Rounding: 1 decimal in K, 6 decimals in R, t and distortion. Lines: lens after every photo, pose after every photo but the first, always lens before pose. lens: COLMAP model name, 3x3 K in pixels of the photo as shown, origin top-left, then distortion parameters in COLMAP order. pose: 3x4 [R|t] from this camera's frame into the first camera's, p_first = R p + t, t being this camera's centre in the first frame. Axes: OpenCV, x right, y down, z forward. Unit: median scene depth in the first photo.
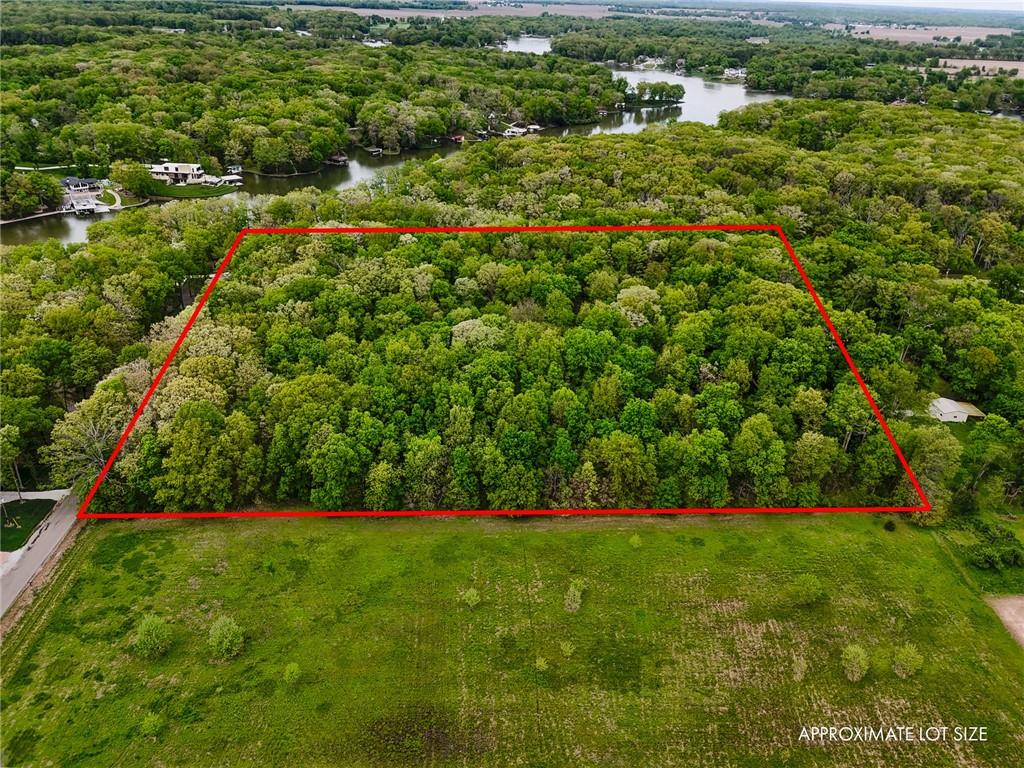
lens RADIAL K [[785.8, 0, 512.0], [0, 785.8, 384.0], [0, 0, 1]] dist [0.059772, -0.037682]
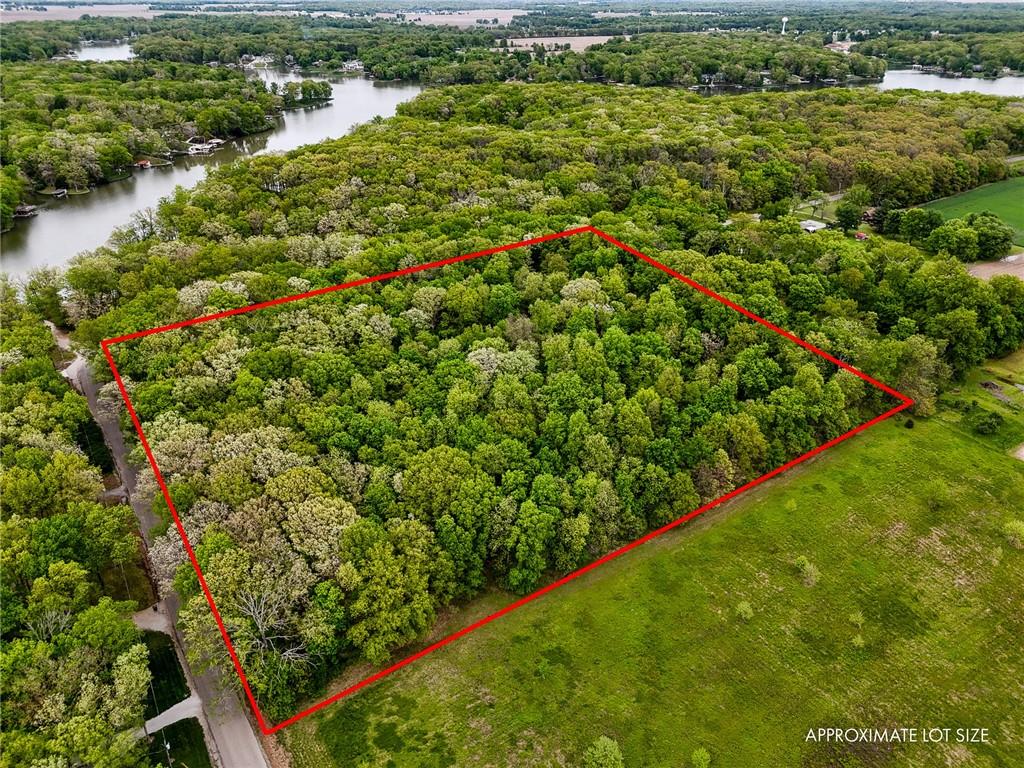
lens RADIAL K [[761.0, 0, 512.0], [0, 761.0, 384.0], [0, 0, 1]] dist [0.065649, -0.053979]
pose [[0.860617, -0.268539, 0.432696, -0.243721], [0.259771, 0.962305, 0.080549, -0.060243], [-0.438016, 0.043080, 0.897934, 0.092041]]
